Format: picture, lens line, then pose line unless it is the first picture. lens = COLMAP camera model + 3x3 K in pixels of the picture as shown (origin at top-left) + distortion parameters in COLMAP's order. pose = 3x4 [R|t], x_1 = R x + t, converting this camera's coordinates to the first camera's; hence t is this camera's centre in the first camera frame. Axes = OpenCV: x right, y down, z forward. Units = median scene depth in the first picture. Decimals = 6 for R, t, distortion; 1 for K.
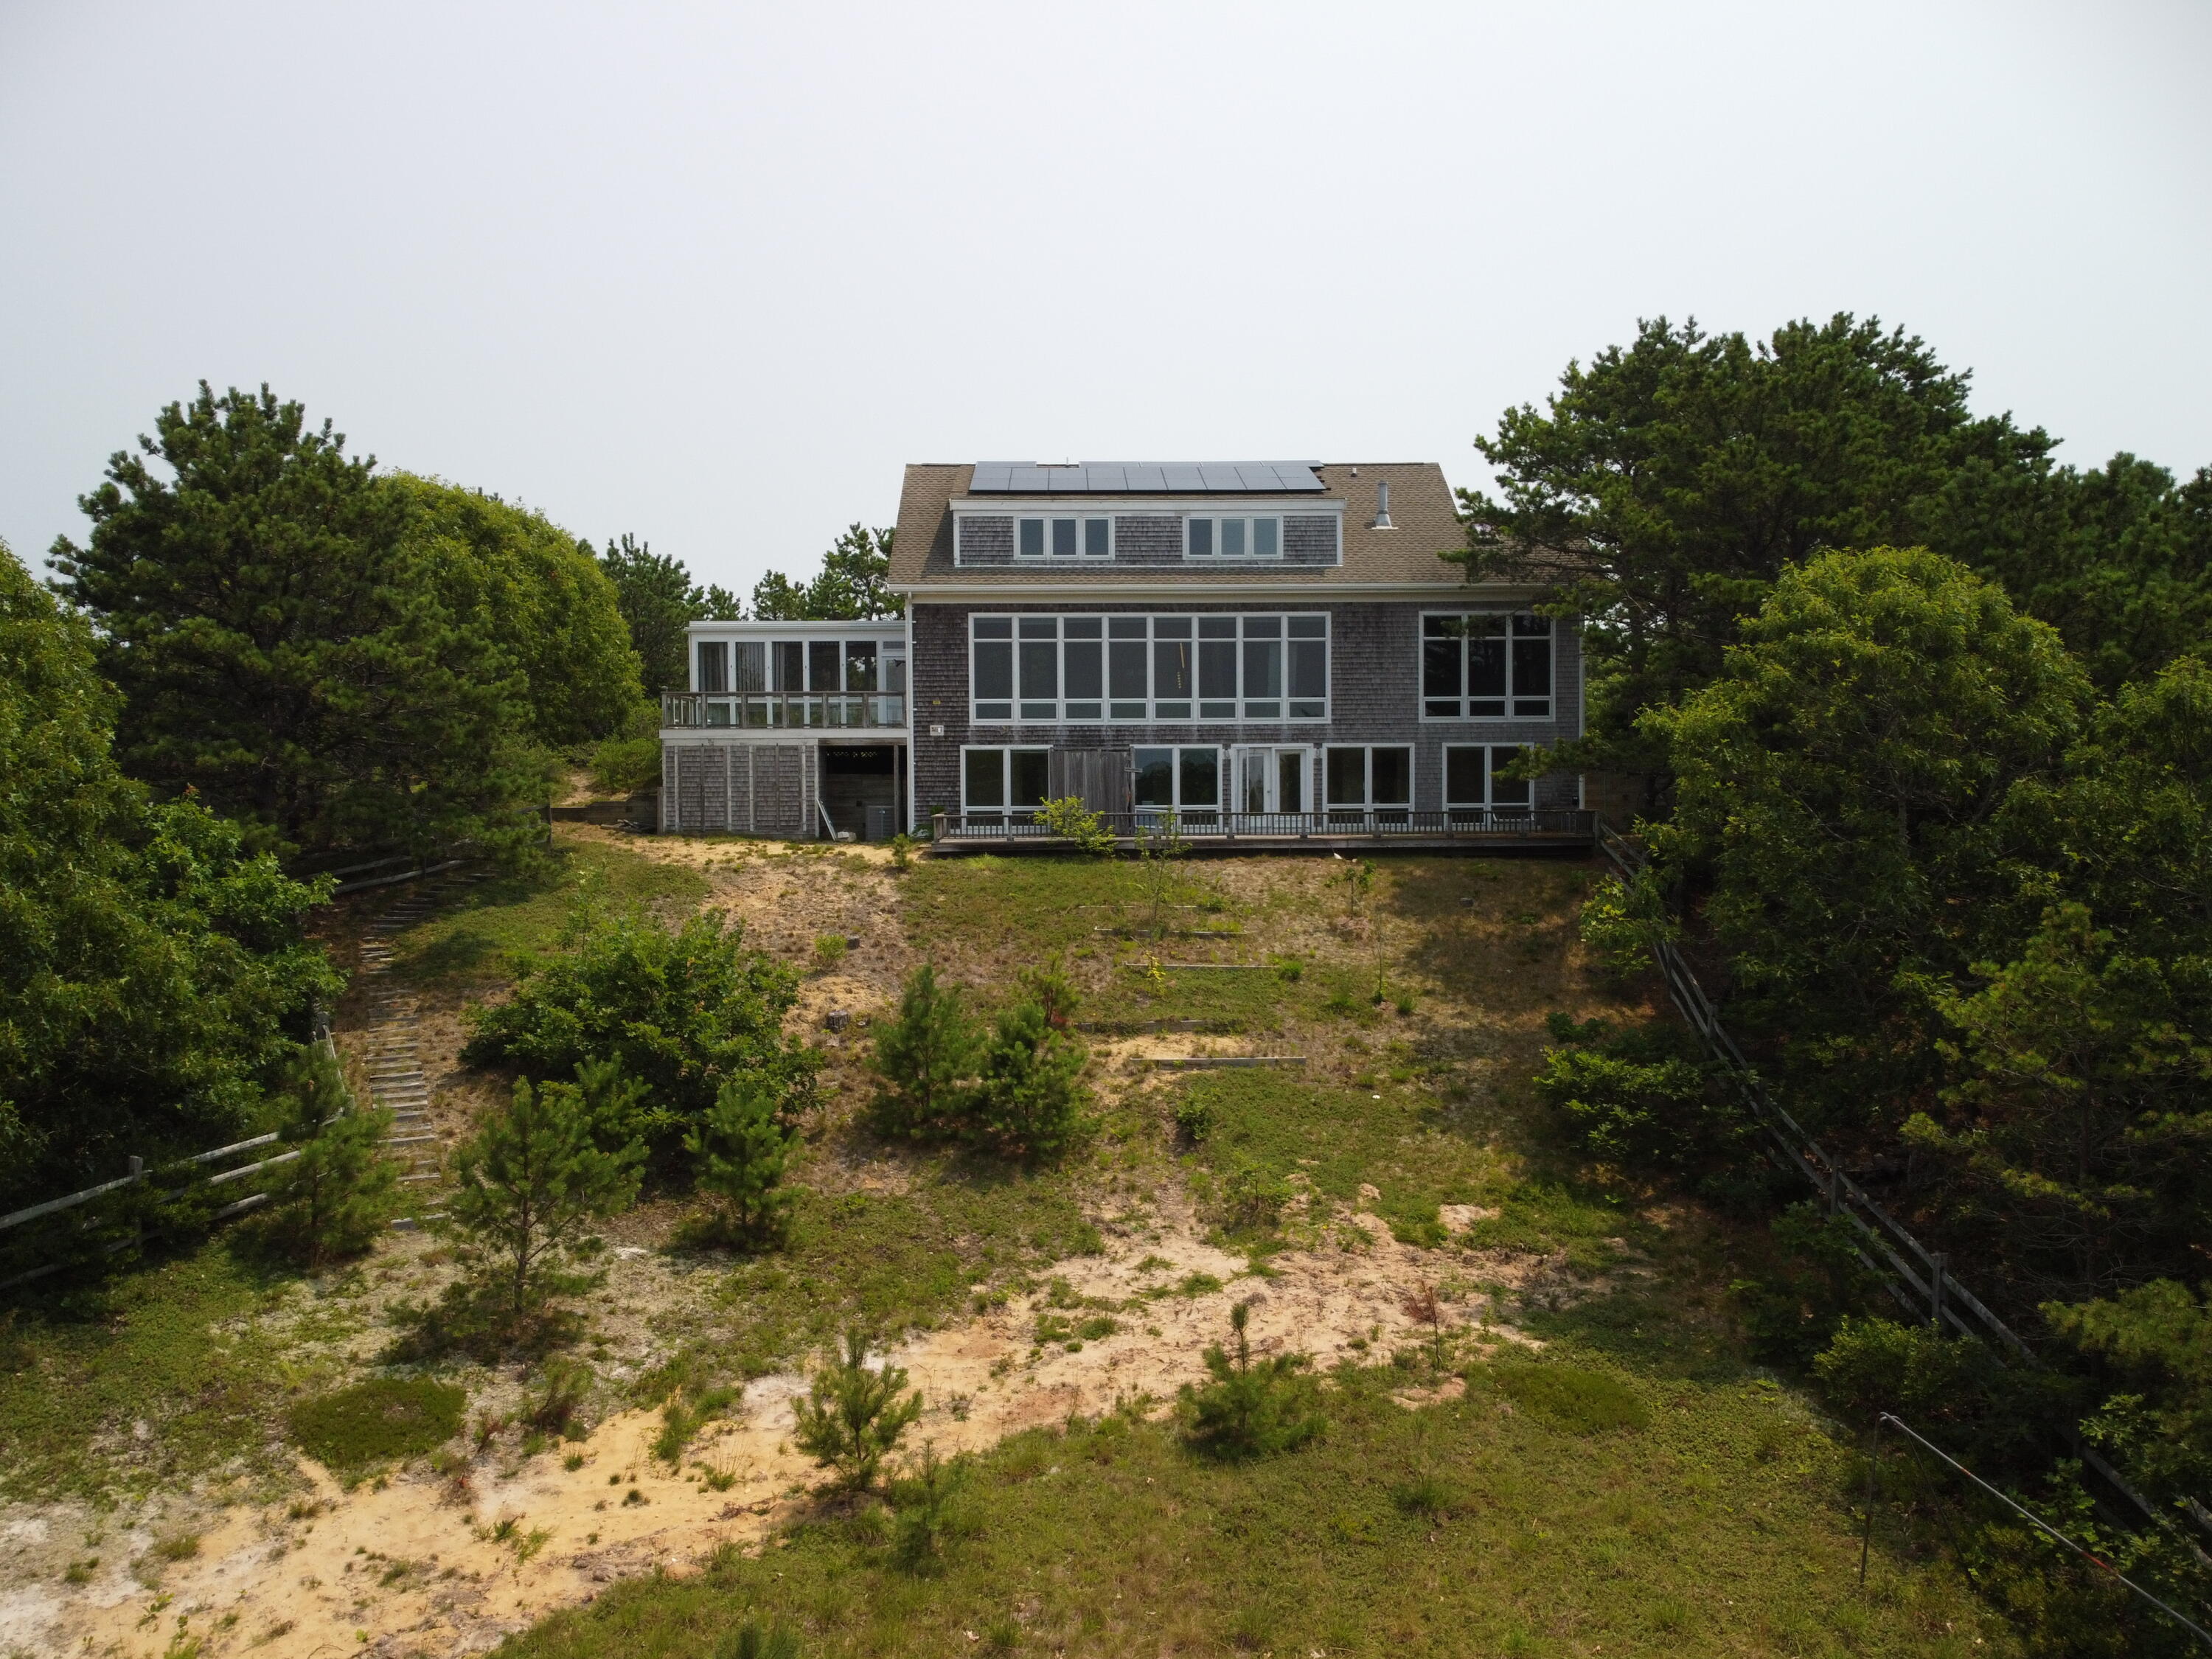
lens RADIAL K [[1681.0, 0, 1106.0], [0, 1681.0, 829.5], [0, 0, 1]] dist [0.008525, -0.008556]
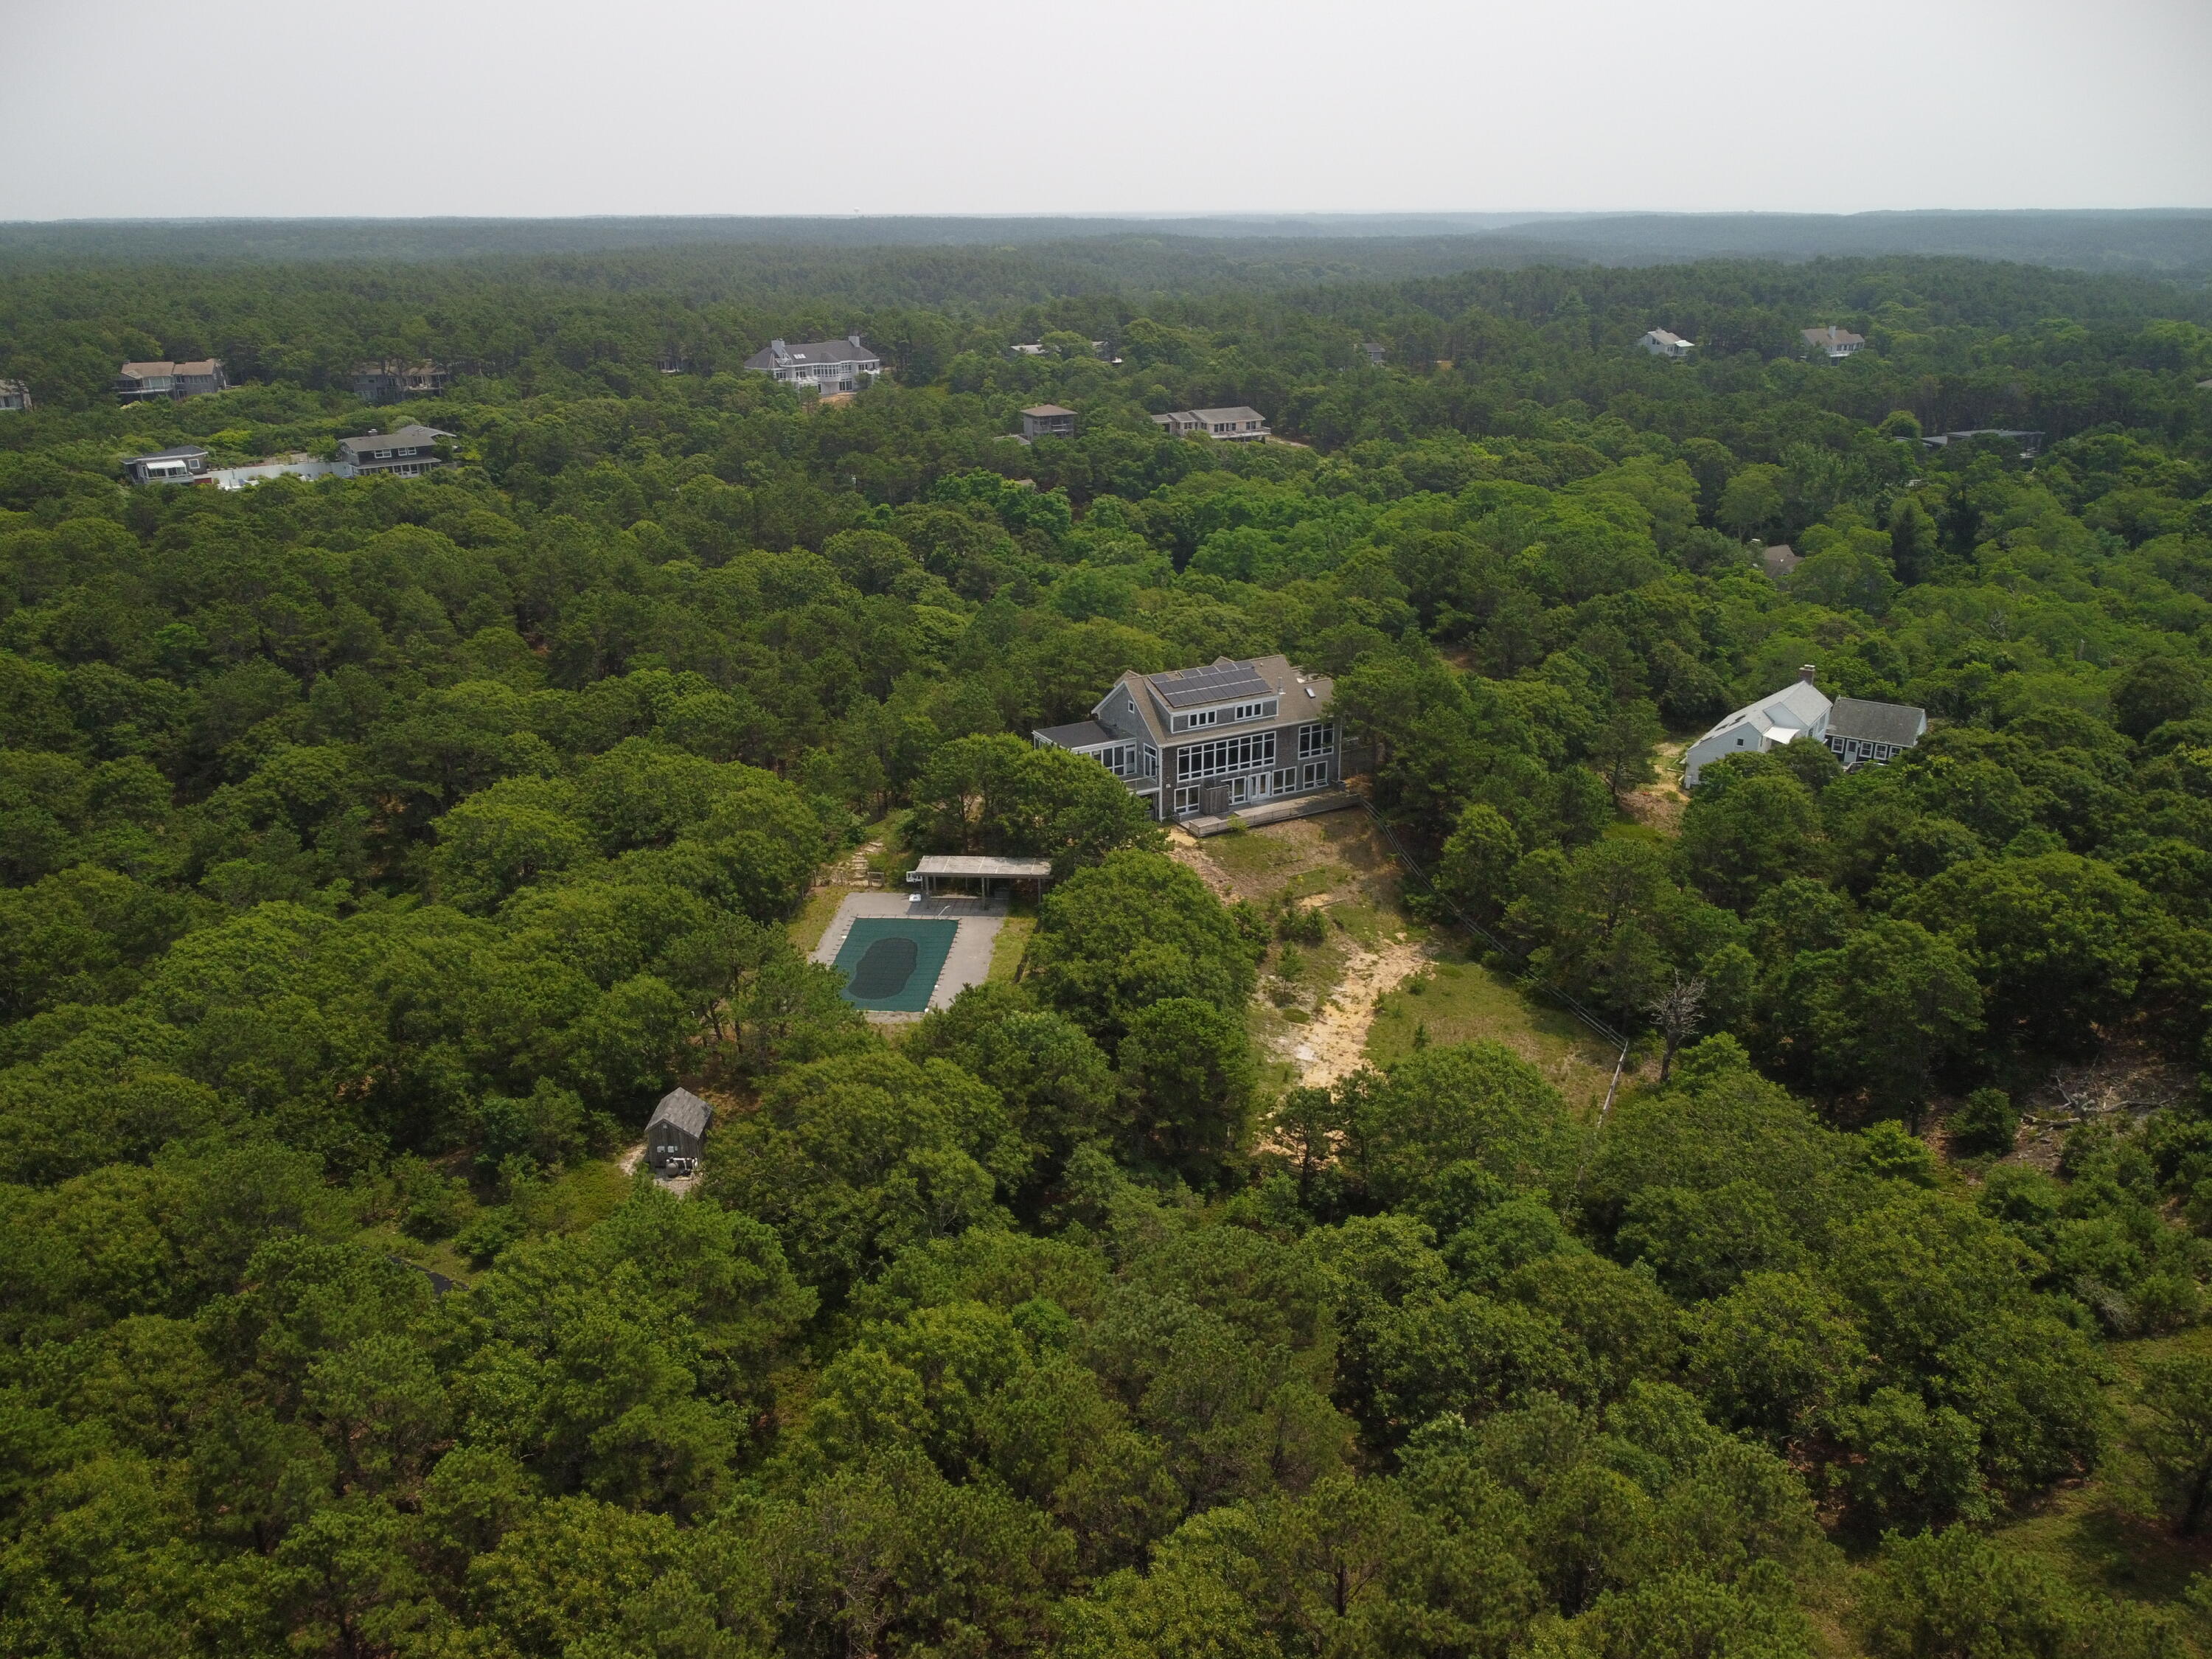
lens RADIAL K [[1681.0, 0, 1106.0], [0, 1681.0, 829.5], [0, 0, 1]] dist [0.008525, -0.008556]
pose [[0.884928, -0.168540, 0.434161, -1.563042], [0.016243, 0.942824, 0.332895, -1.017919], [-0.465444, -0.287536, 0.837069, -1.567103]]
